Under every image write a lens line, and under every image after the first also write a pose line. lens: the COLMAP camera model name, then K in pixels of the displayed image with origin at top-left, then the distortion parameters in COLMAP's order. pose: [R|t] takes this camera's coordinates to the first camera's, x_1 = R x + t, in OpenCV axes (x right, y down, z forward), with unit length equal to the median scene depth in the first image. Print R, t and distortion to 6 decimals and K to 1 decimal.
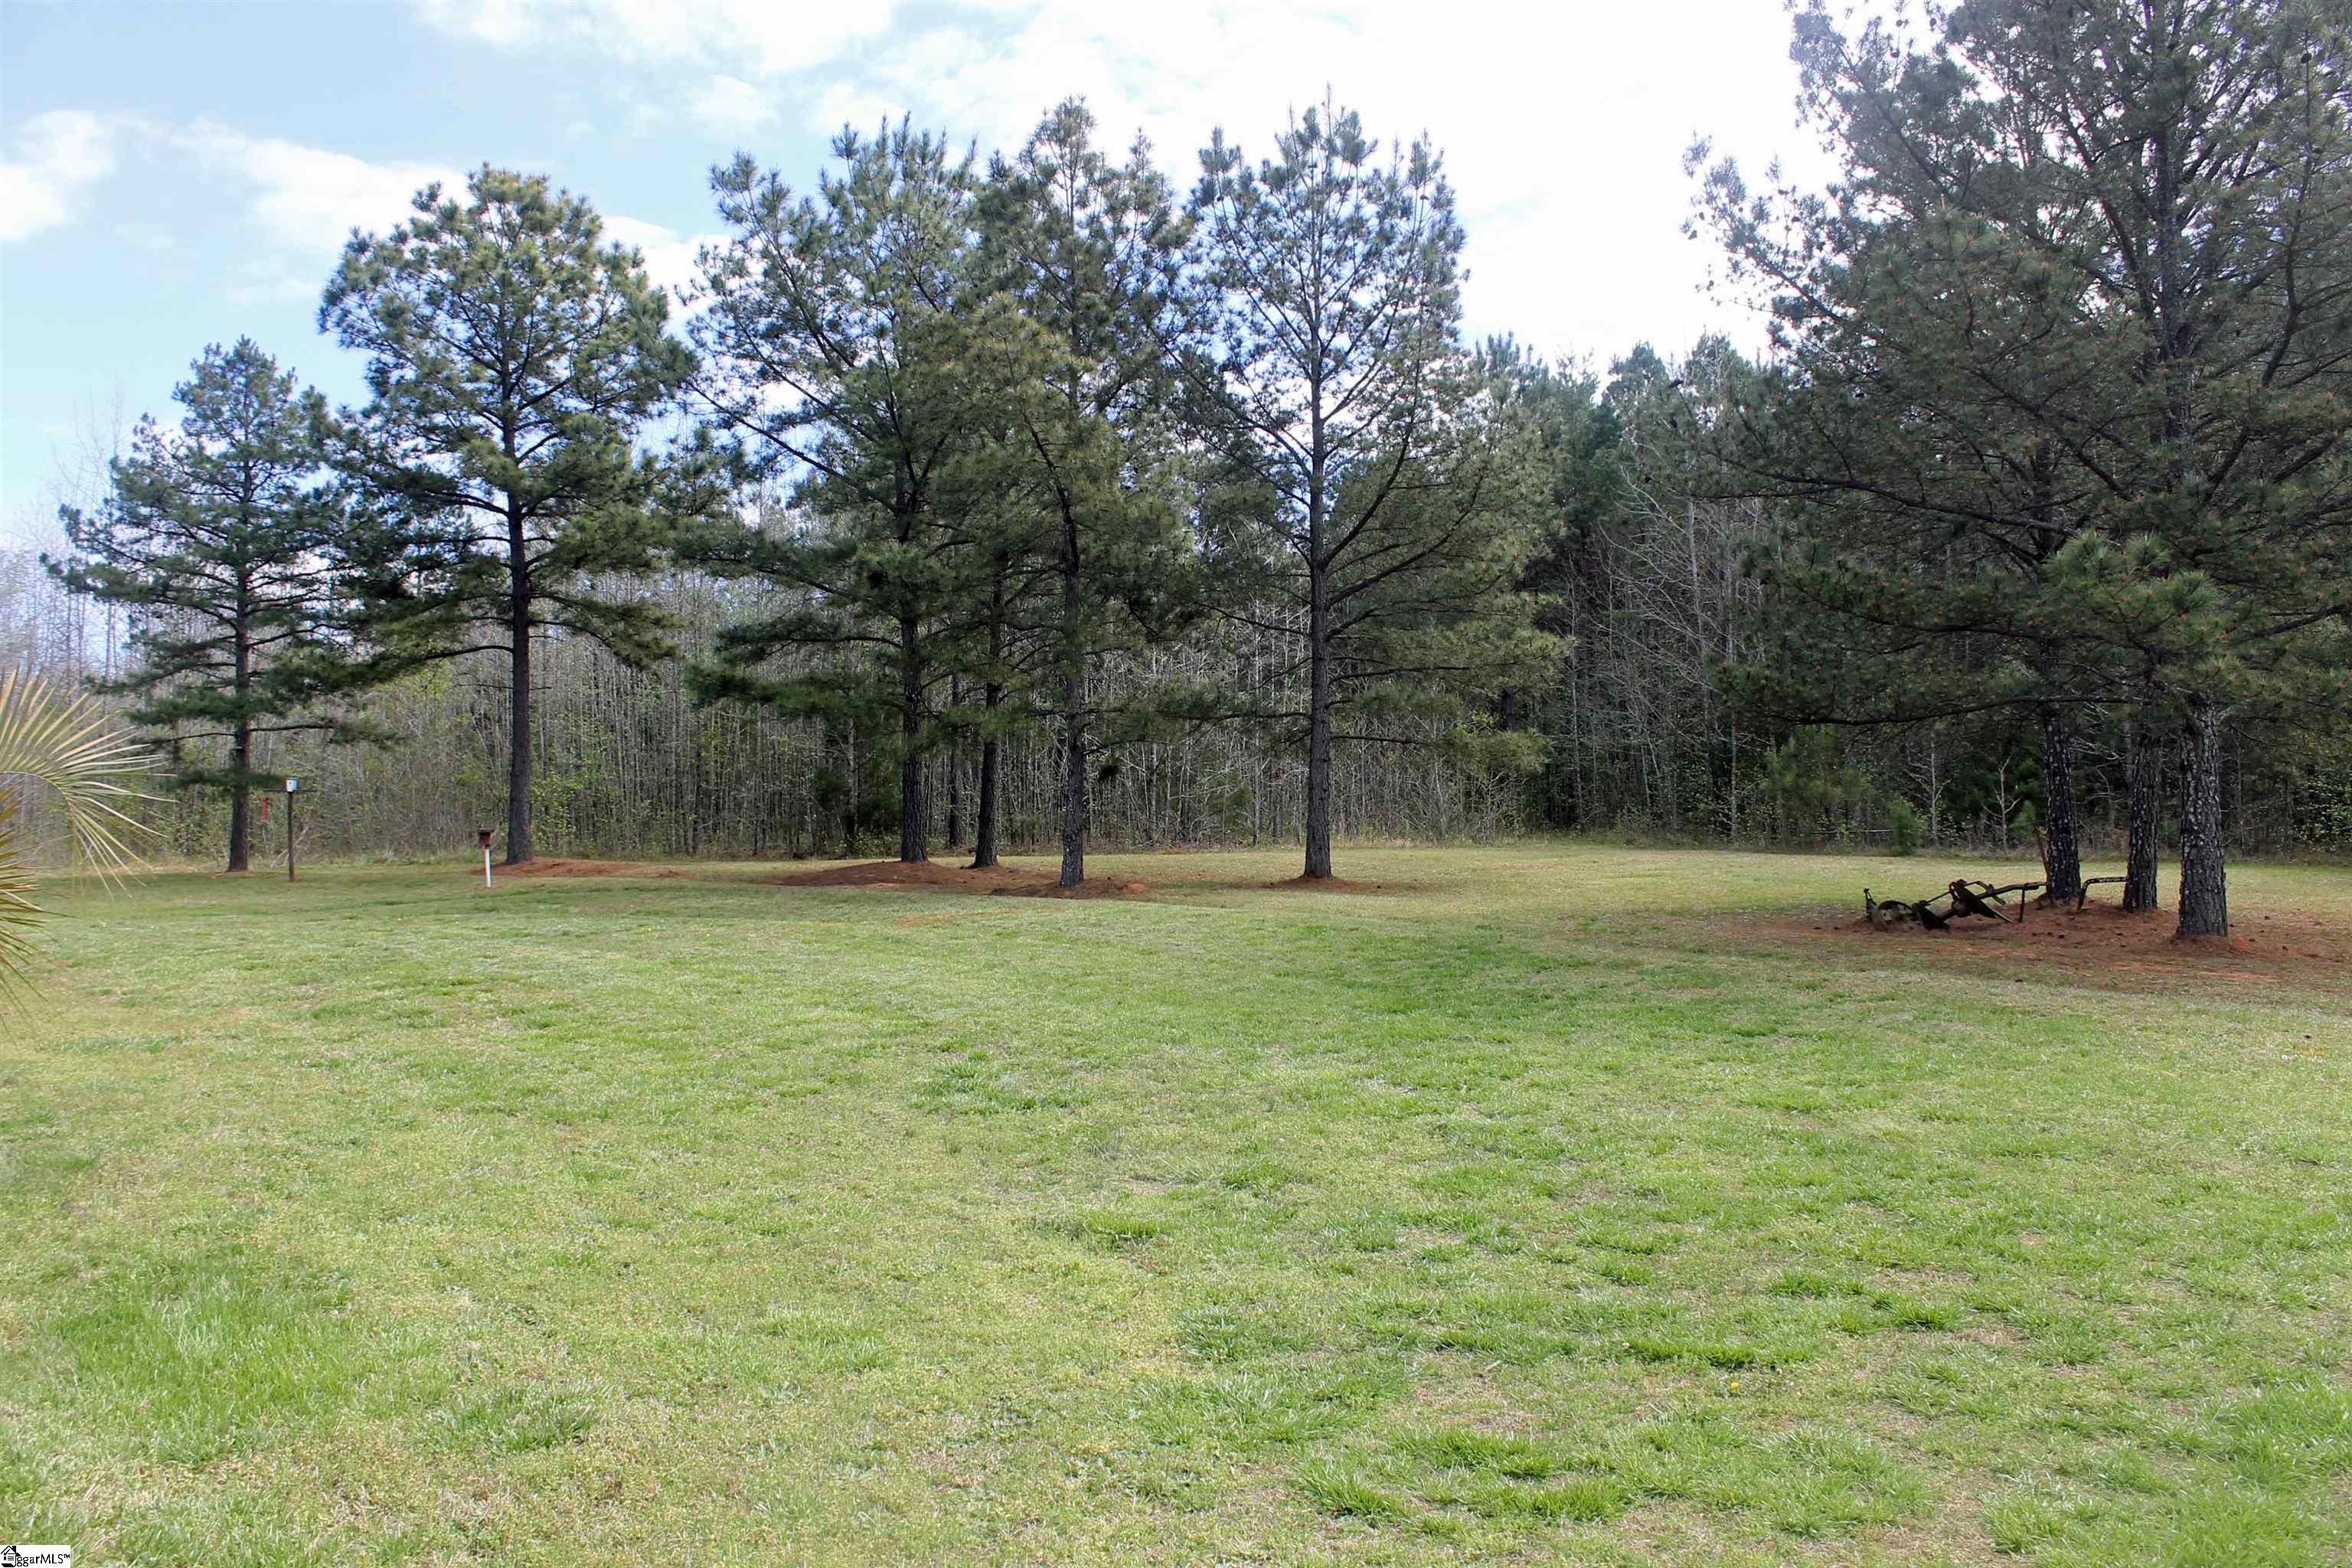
lens RADIAL K [[2003.0, 0, 1175.6], [0, 2003.0, 761.4], [0, 0, 1]] dist [-0.167580, 0.177412]
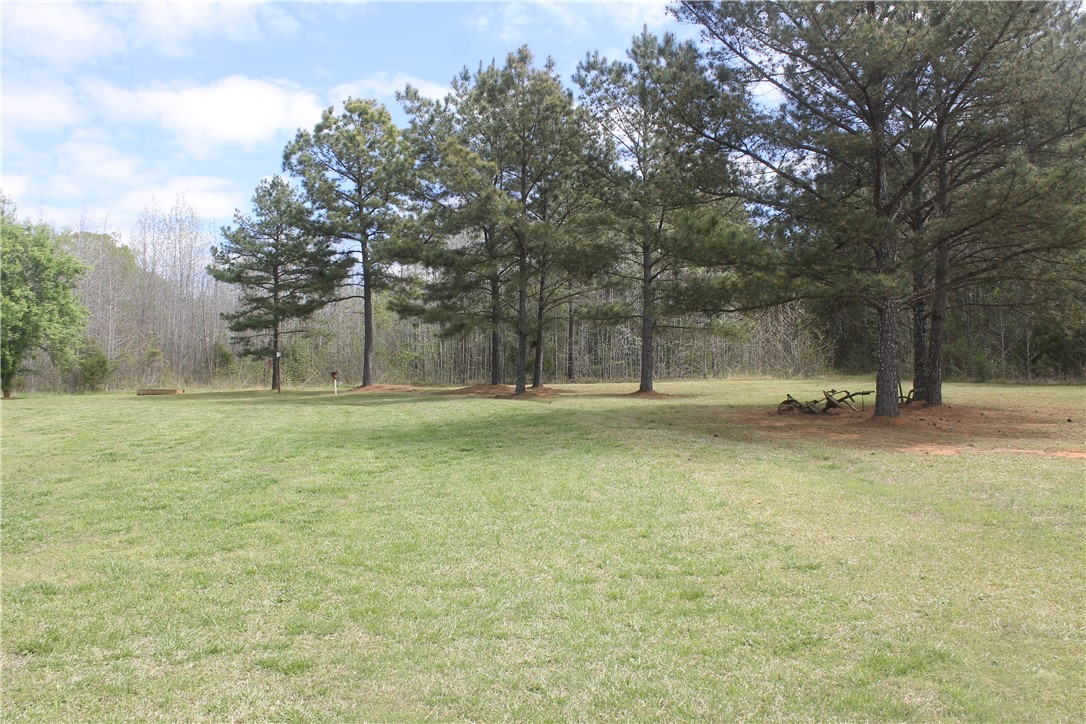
lens RADIAL K [[924.9, 0, 542.8], [0, 924.9, 351.5], [0, 0, 1]] dist [-0.167580, 0.177412]
pose [[0.942734, -0.011567, -0.333346, 0.250101], [0.013493, 0.999903, 0.003462, 0.008494], [0.333274, -0.007762, 0.942798, 0.016509]]
